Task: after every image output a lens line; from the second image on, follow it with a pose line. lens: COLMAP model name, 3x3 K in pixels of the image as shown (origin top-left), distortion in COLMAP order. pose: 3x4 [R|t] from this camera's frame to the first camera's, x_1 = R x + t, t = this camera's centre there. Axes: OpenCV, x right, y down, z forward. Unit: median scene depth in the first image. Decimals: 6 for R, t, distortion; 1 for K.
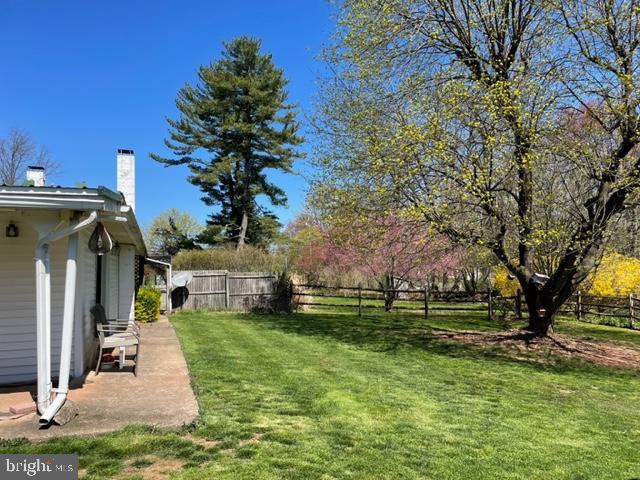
lens RADIAL K [[484.1, 0, 323.1], [0, 484.1, 248.0], [0, 0, 1]] dist [0.097062, -0.124776]
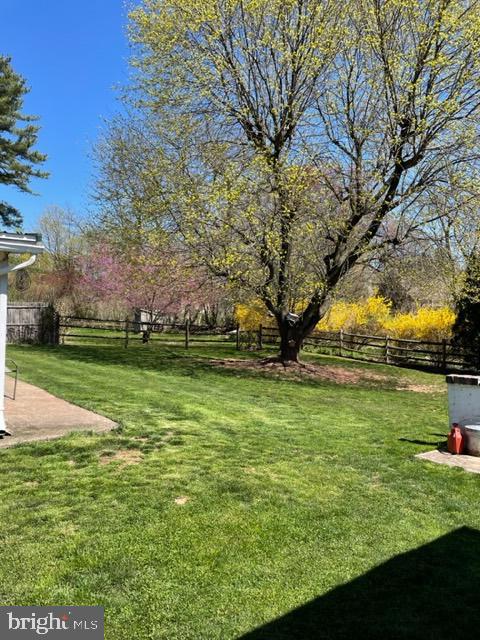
lens RADIAL K [[484.1, 0, 244.0], [0, 484.1, 323.8], [0, 0, 1]] dist [0.097062, -0.124776]
pose [[0.919618, 0.020027, 0.392303, -0.111305], [-0.054779, 0.995479, 0.077591, -0.007362], [-0.388975, -0.092844, 0.916558, -0.064655]]
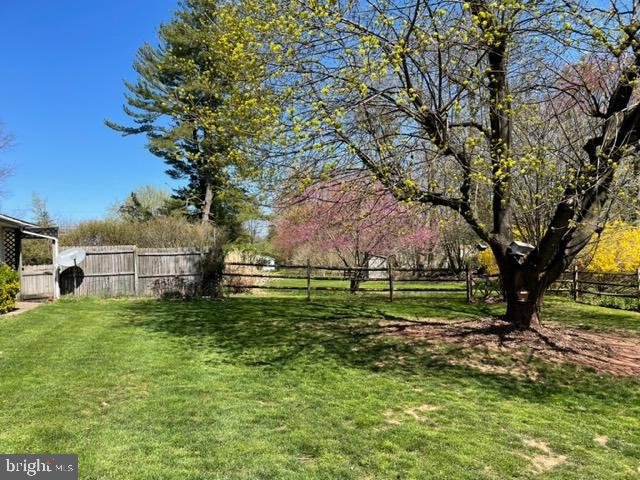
lens RADIAL K [[484.1, 0, 323.1], [0, 484.1, 248.0], [0, 0, 1]] dist [0.097062, -0.124776]
pose [[0.999925, -0.011844, 0.003224, 0.104917], [0.011700, 0.999063, 0.041669, 0.019482], [-0.003715, -0.041628, 0.999126, 0.199480]]
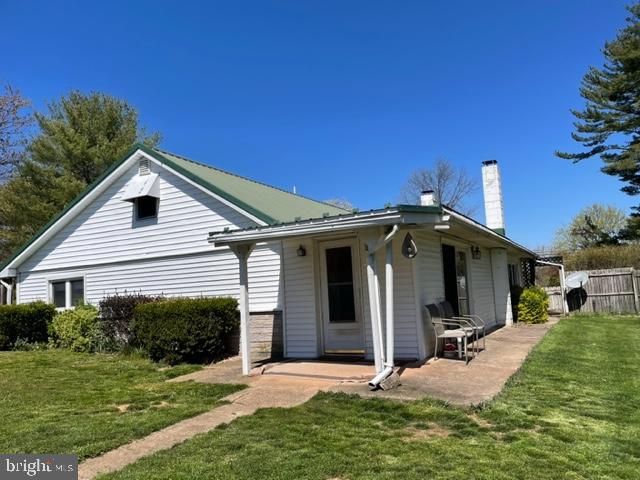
lens RADIAL K [[484.1, 0, 323.1], [0, 484.1, 248.0], [0, 0, 1]] dist [0.097062, -0.124776]
pose [[0.673322, -0.089151, -0.733955, 0.078074], [0.080630, 0.995637, -0.046967, 0.007038], [0.734940, -0.027555, 0.677572, 0.002470]]
